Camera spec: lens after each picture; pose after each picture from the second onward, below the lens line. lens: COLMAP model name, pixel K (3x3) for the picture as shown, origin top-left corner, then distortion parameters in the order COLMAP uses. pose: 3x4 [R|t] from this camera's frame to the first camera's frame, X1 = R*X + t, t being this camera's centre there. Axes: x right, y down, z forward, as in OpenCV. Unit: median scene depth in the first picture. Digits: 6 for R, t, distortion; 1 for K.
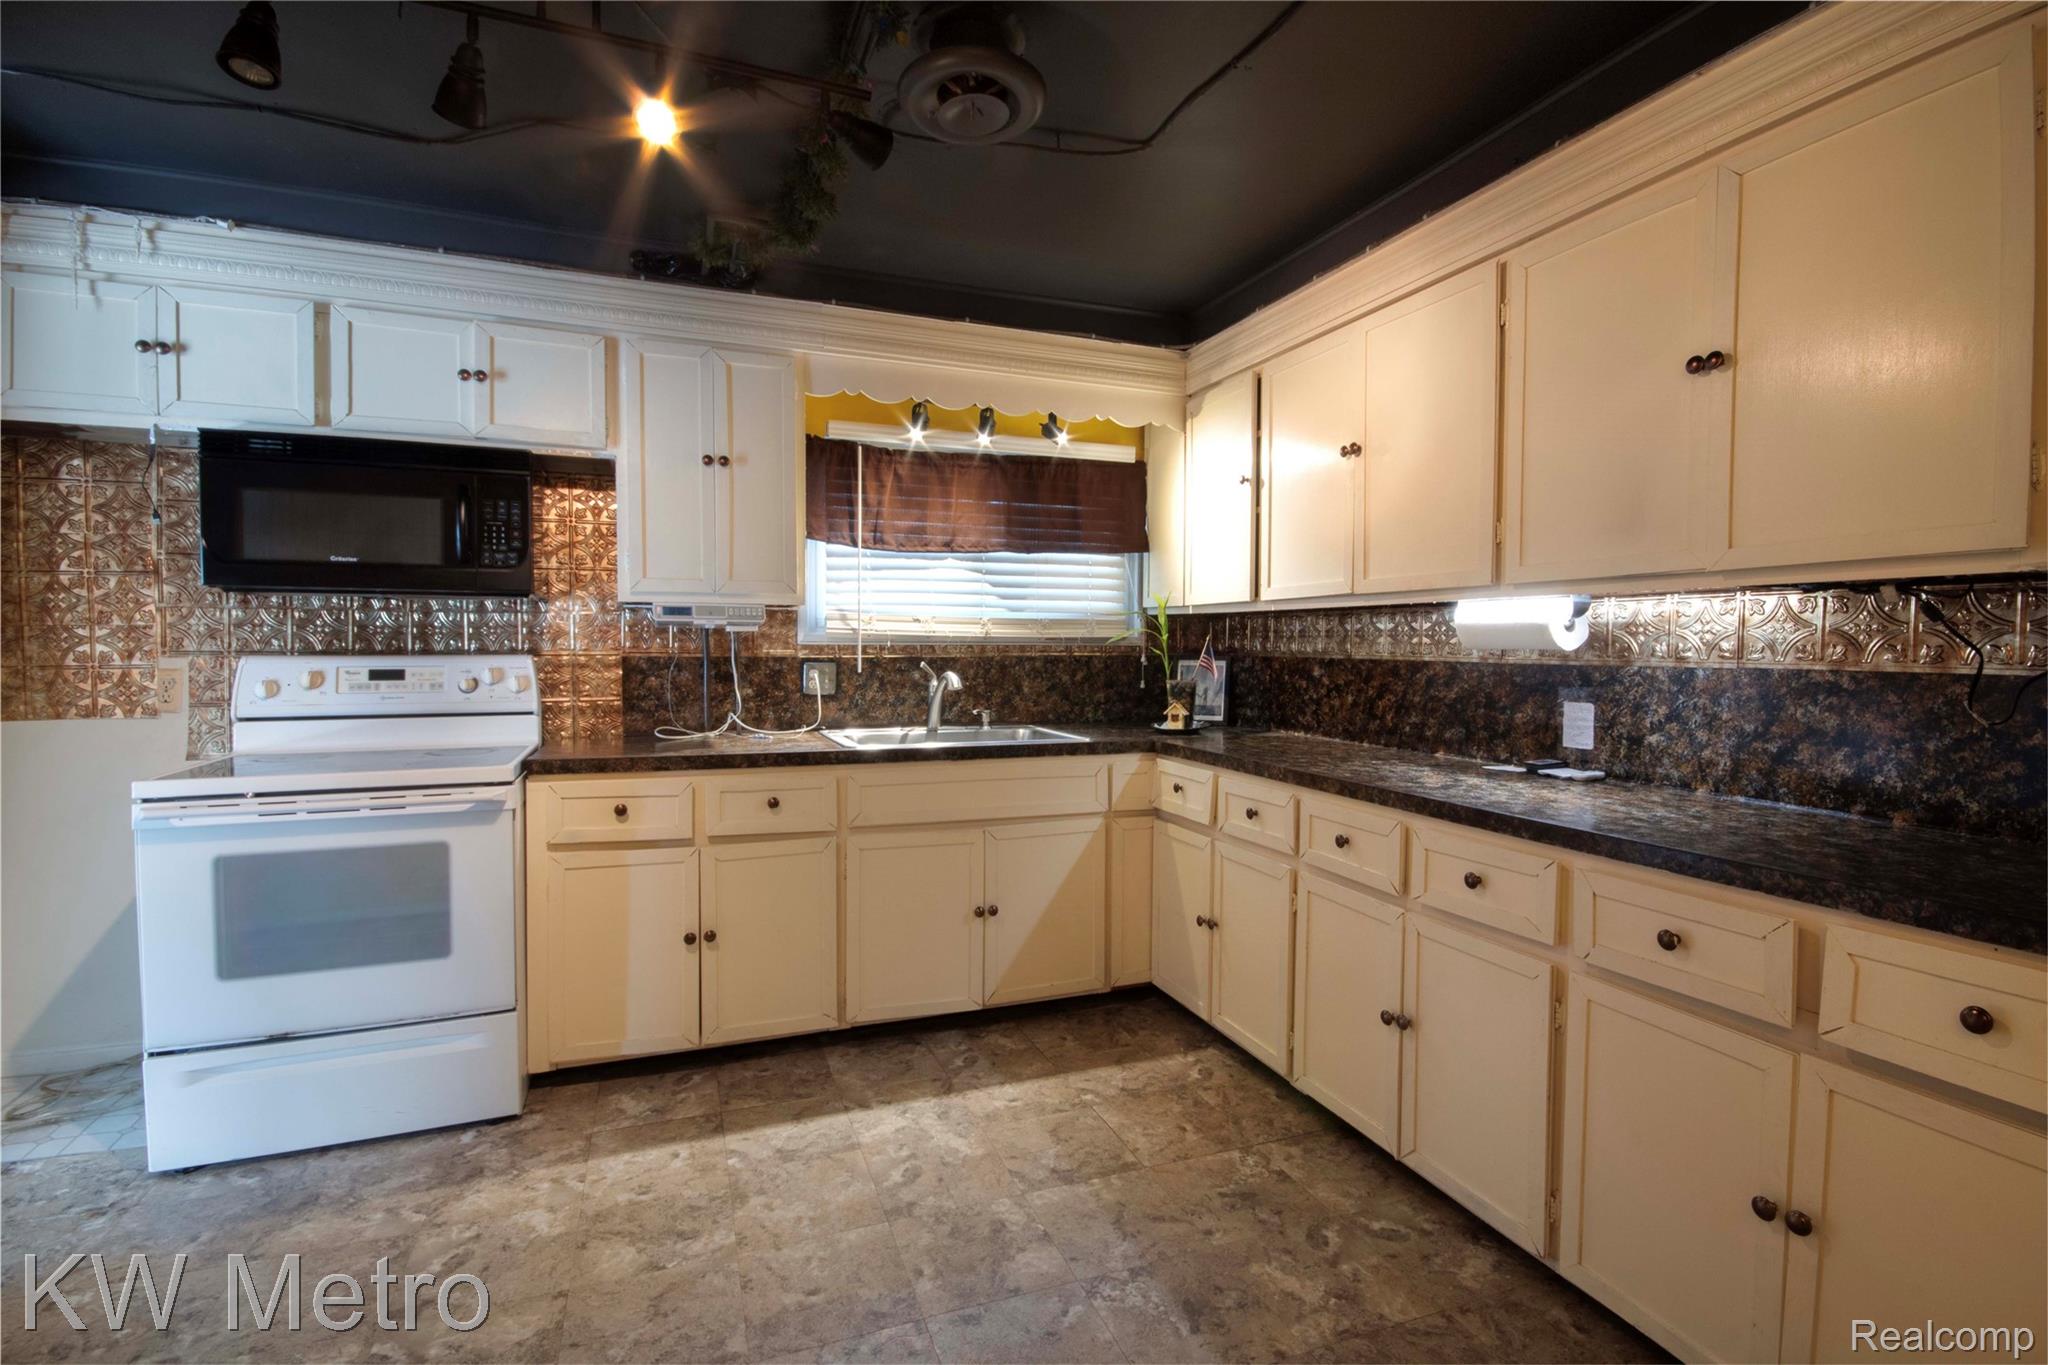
lens RADIAL K [[936.5, 0, 1025.1], [0, 936.5, 670.8], [0, 0, 1]] dist [-0.001159, -0.000877]
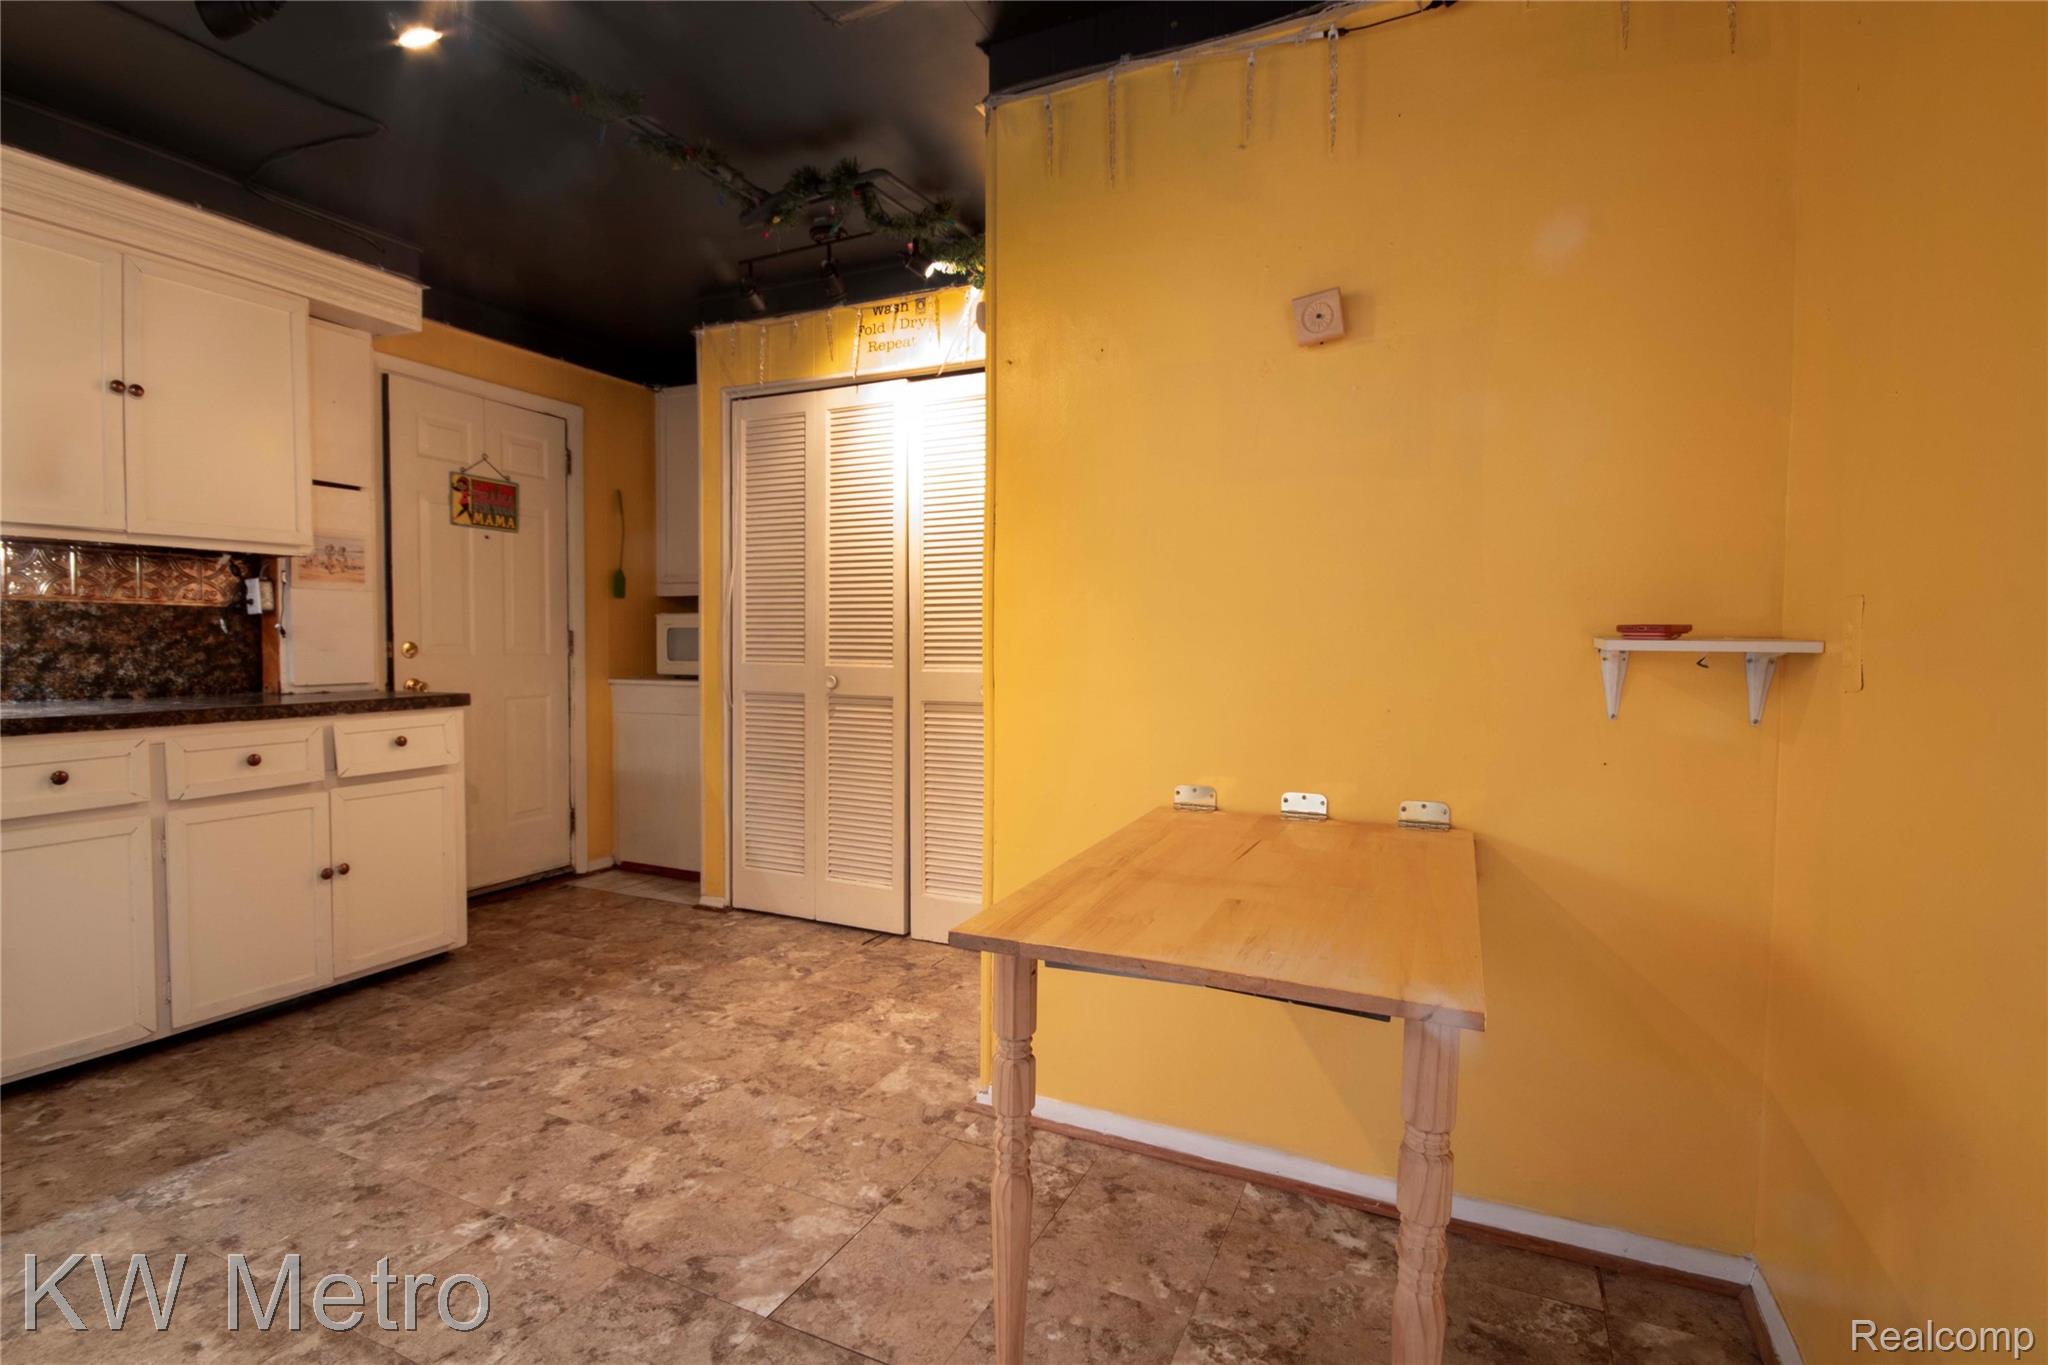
lens RADIAL K [[936.5, 0, 1025.1], [0, 936.5, 670.8], [0, 0, 1]] dist [-0.001159, -0.000877]
pose [[-0.693210, -0.033108, 0.719975, -1.261618], [0.012740, 0.998225, 0.058170, 0.041550], [-0.720623, 0.049497, -0.691558, 0.991089]]
